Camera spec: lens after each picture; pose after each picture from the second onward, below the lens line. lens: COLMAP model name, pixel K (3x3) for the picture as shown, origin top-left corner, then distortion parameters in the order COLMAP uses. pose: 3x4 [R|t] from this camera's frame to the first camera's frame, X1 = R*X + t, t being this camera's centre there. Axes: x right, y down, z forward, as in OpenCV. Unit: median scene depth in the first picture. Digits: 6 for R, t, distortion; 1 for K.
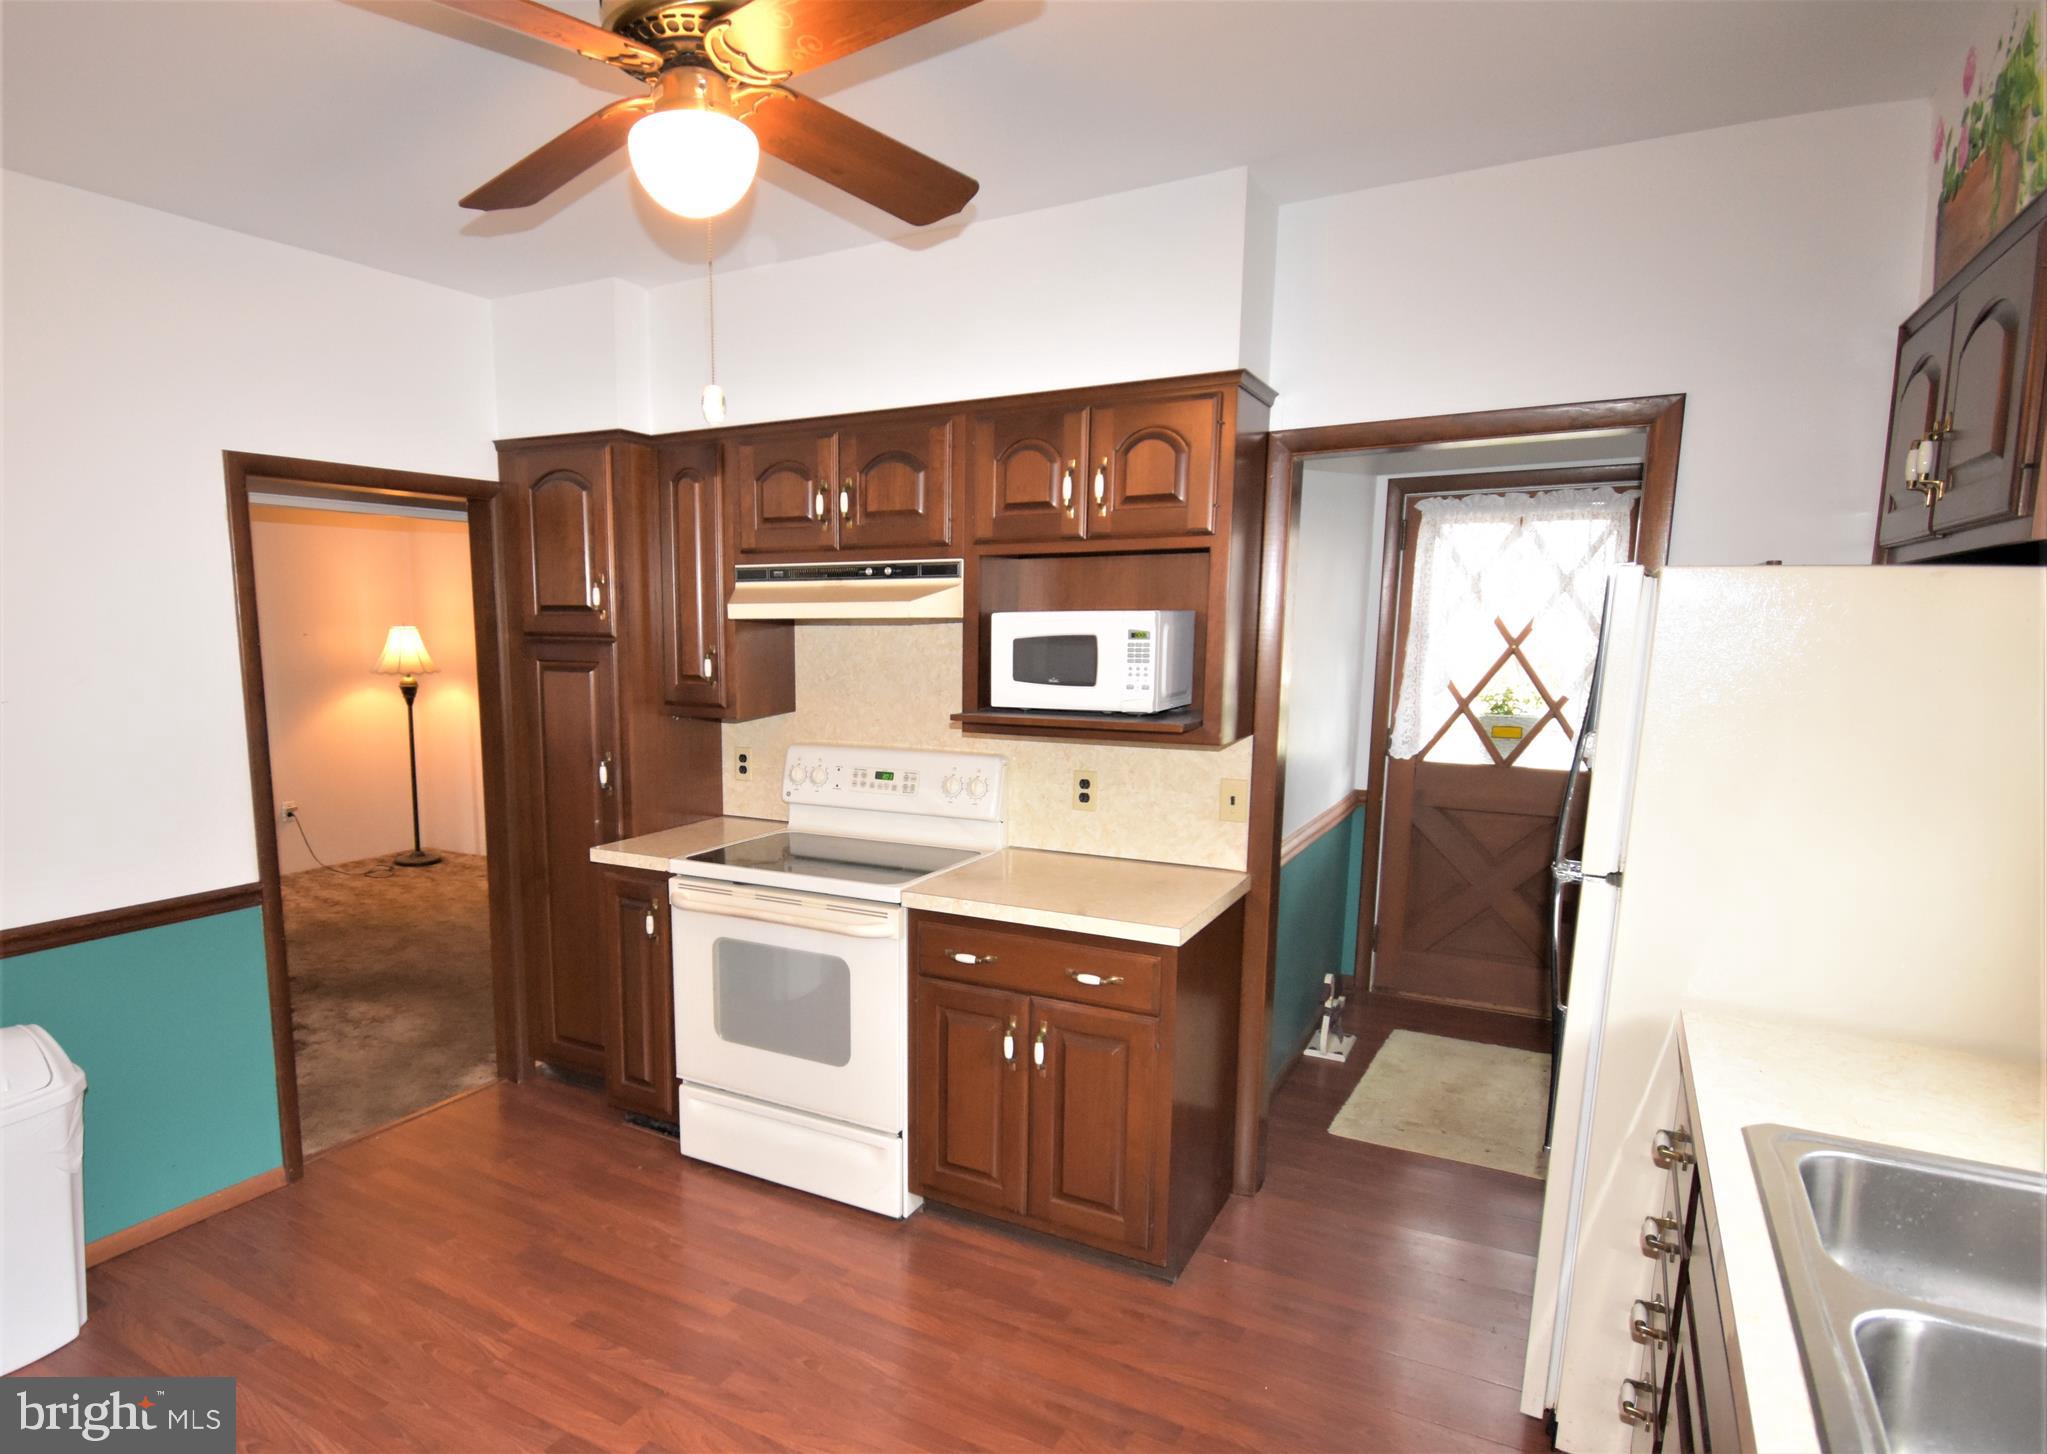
lens RADIAL K [[1164.3, 0, 878.9], [0, 1164.3, 788.1], [0, 0, 1]] dist [0.001213, 0.000014]
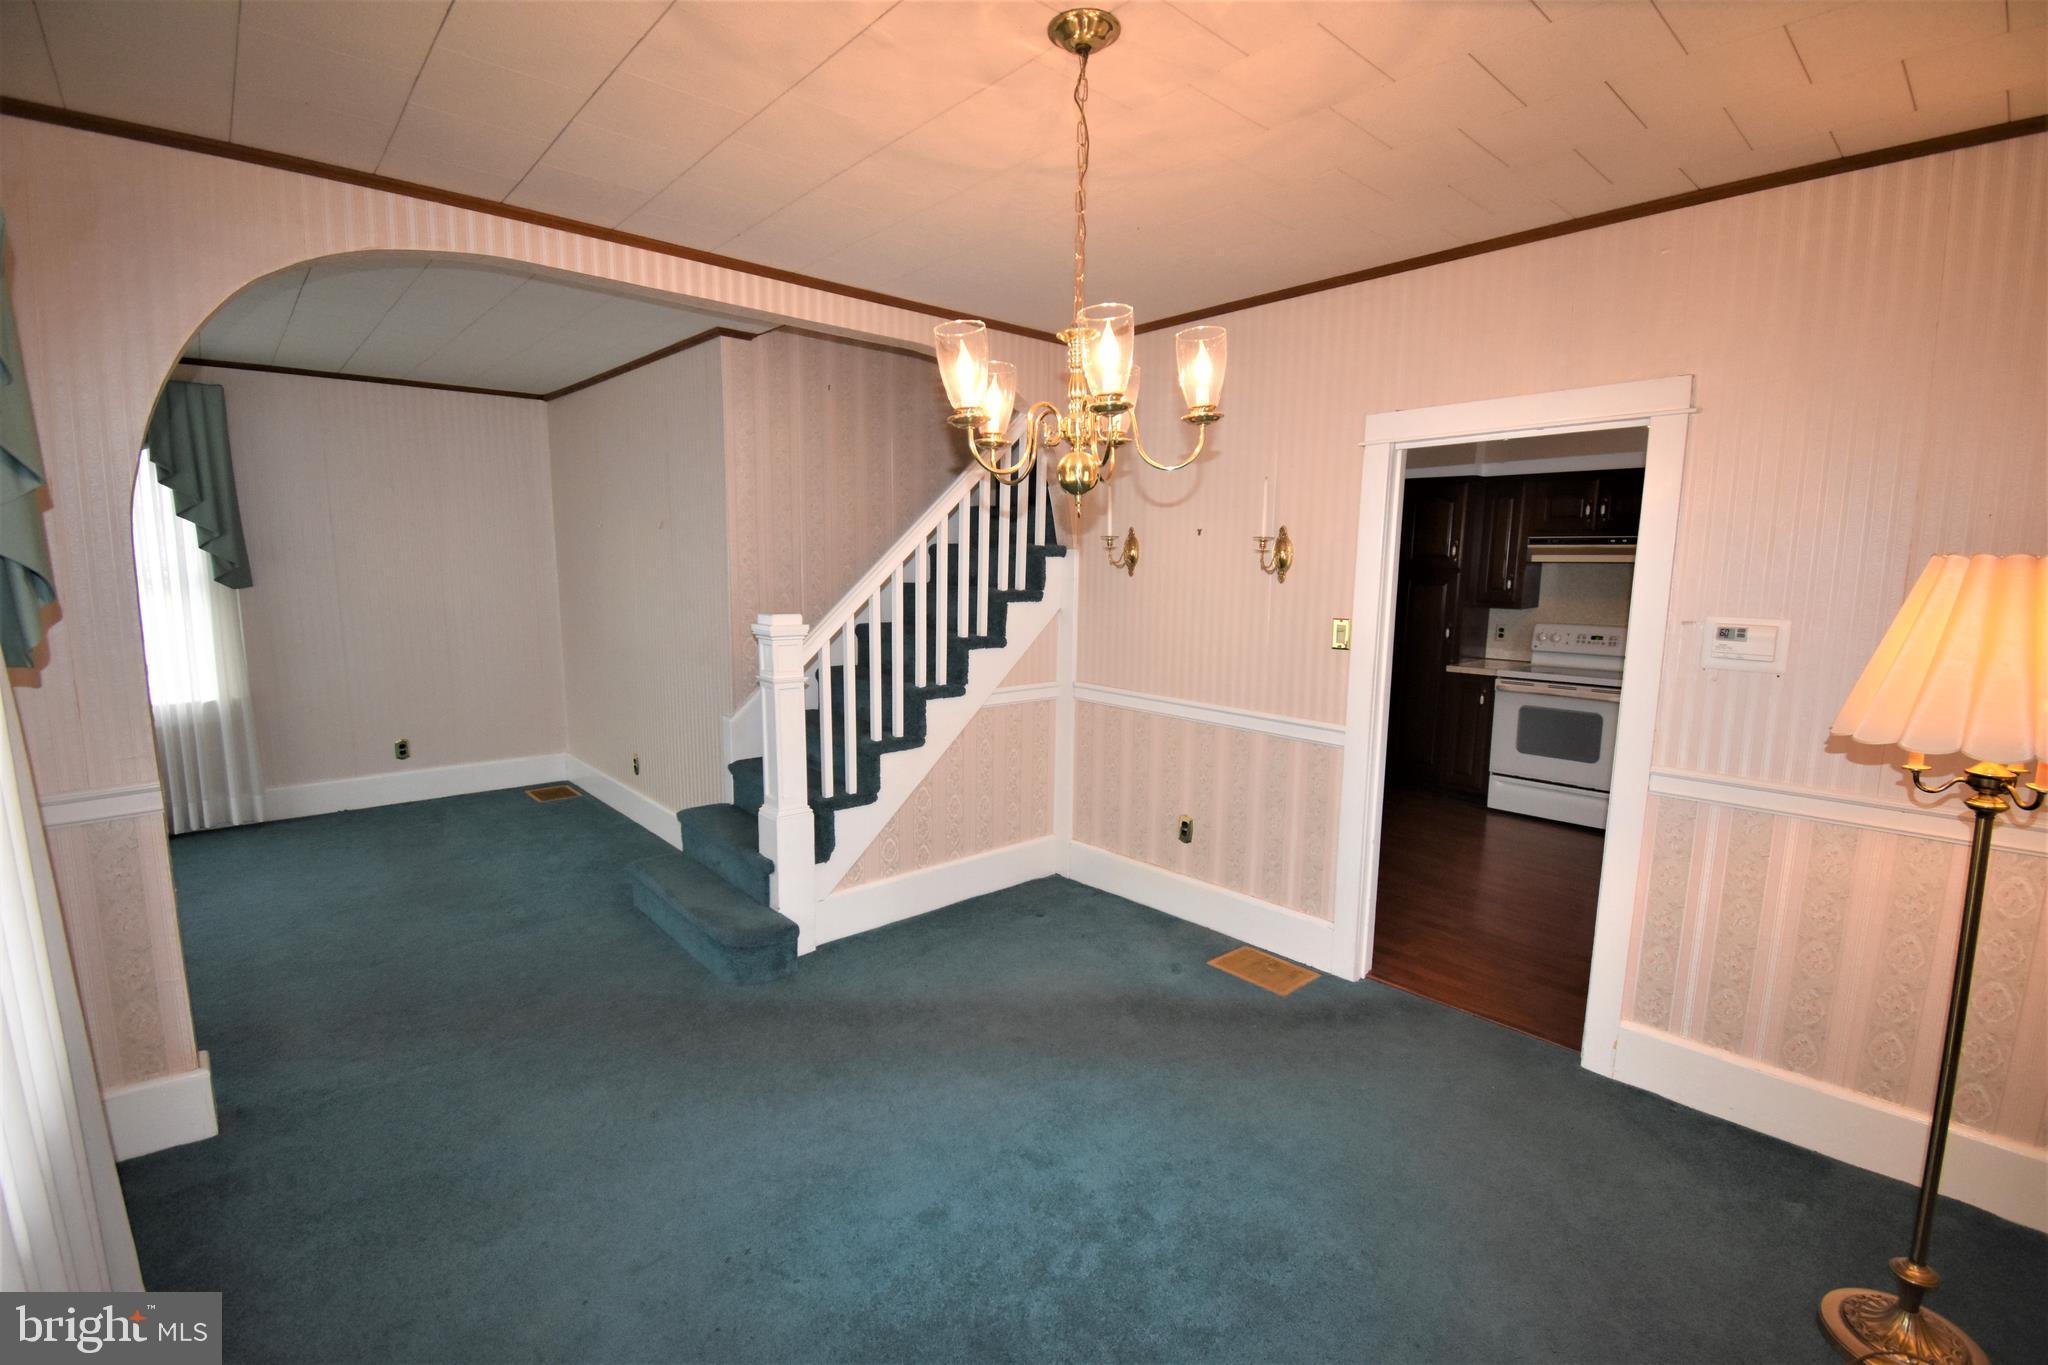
lens RADIAL K [[896.0, 0, 1024.0], [0, 896.0, 682.5], [0, 0, 1]] dist [0.023672, -0.029579]
pose [[0.958650, 0.050671, -0.280039, -0.579200], [-0.053931, 0.998537, -0.003942, 0.144490], [0.279430, 0.018882, 0.959980, -0.919633]]
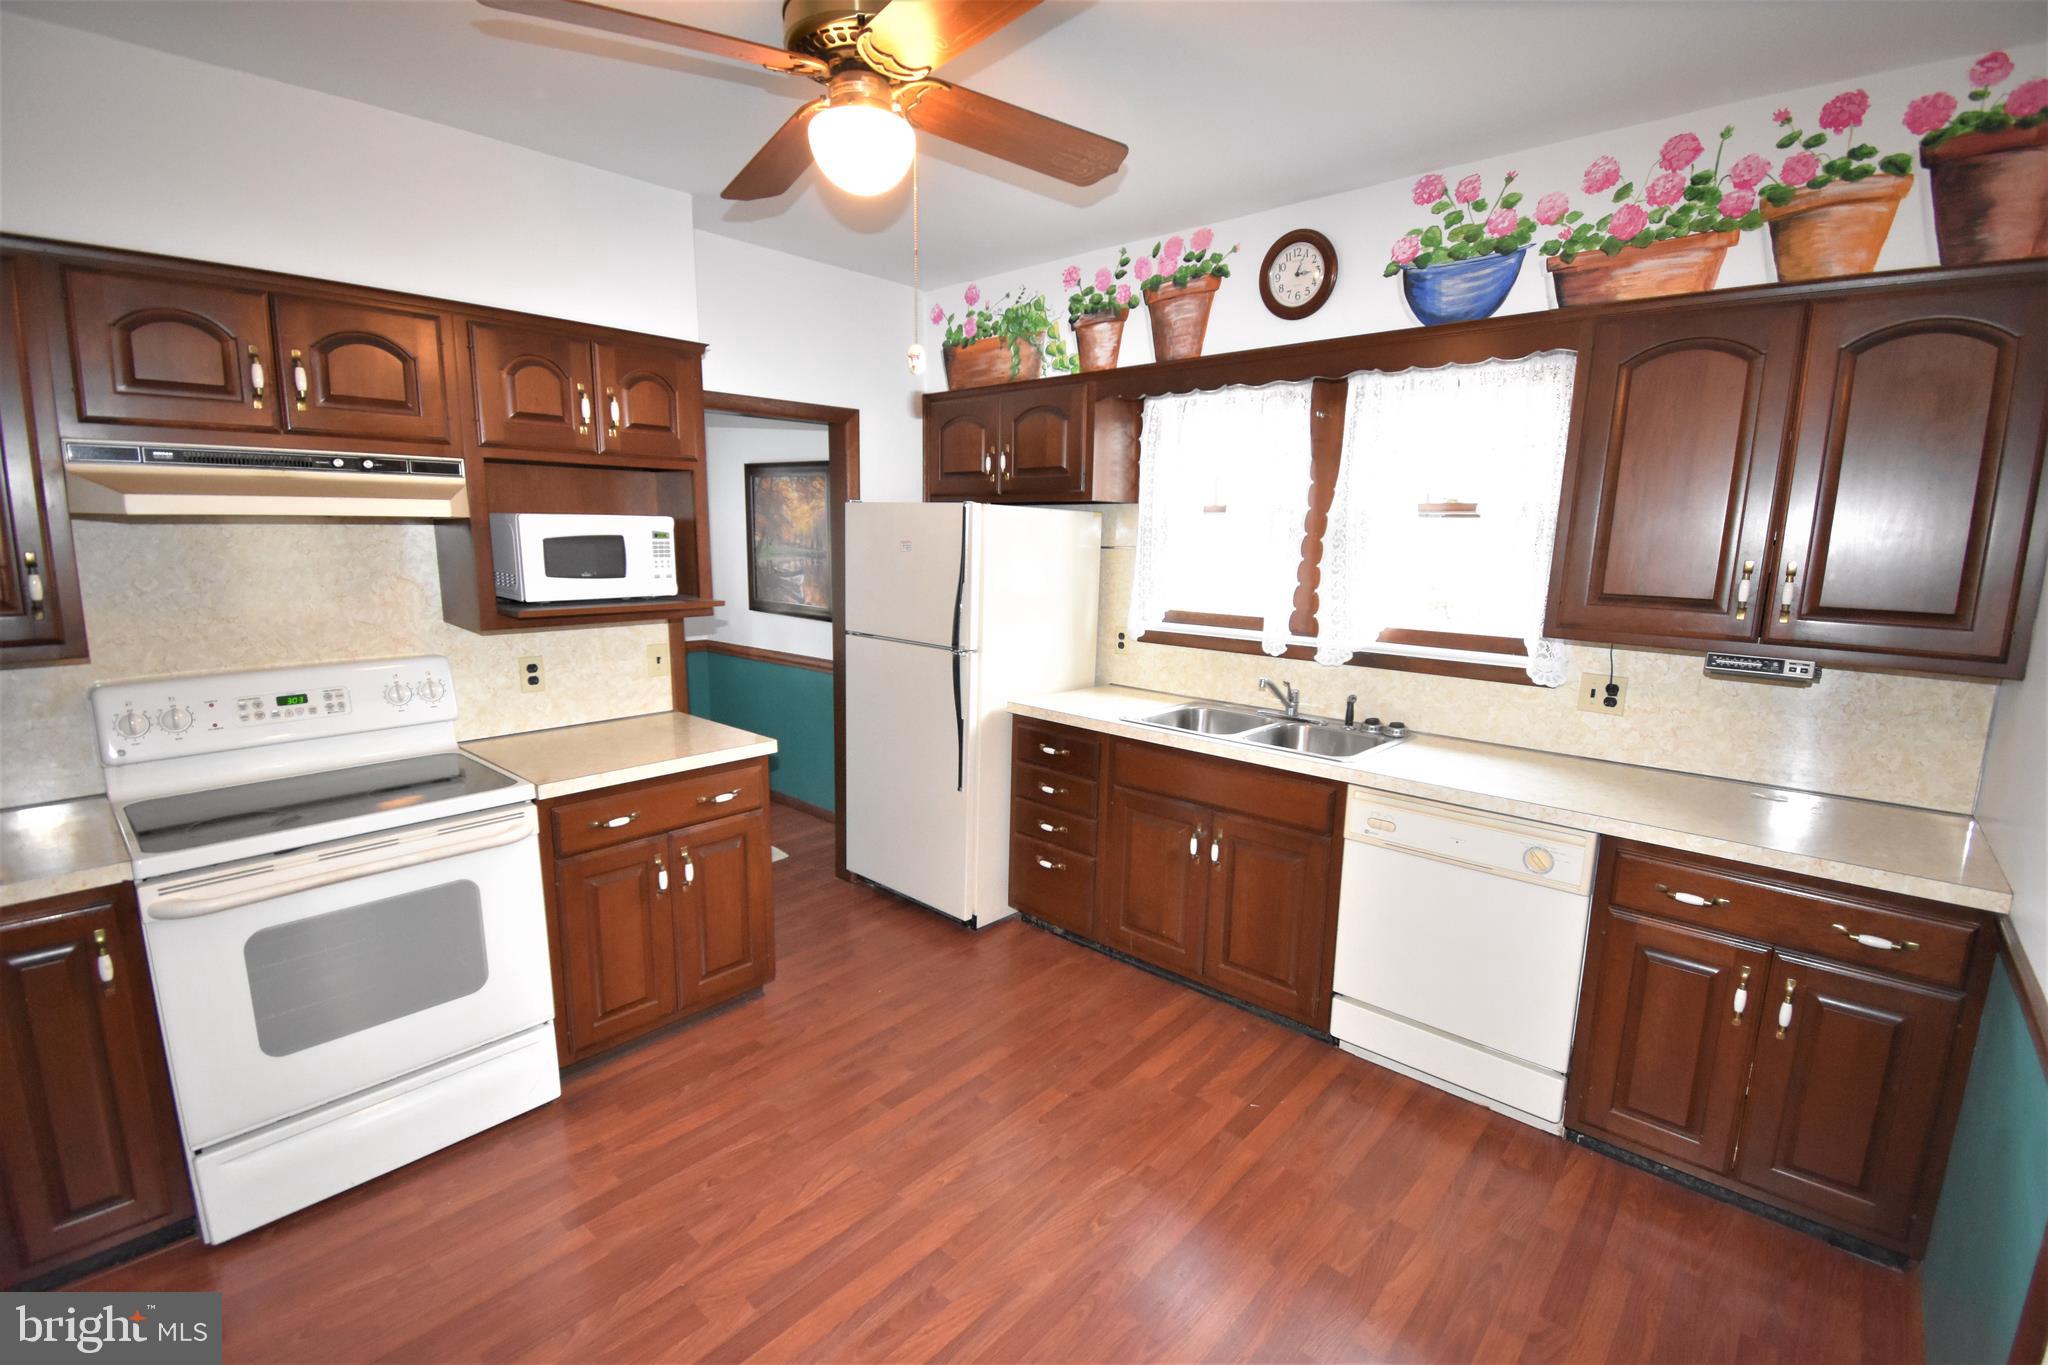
lens RADIAL K [[896.0, 0, 1024.0], [0, 896.0, 682.5], [0, 0, 1]] dist [0.023672, -0.029579]
pose [[0.174759, -0.158875, 0.971709, -0.602891], [0.129232, 0.982059, 0.137326, -0.049364], [-0.976093, 0.101577, 0.192156, 0.380834]]
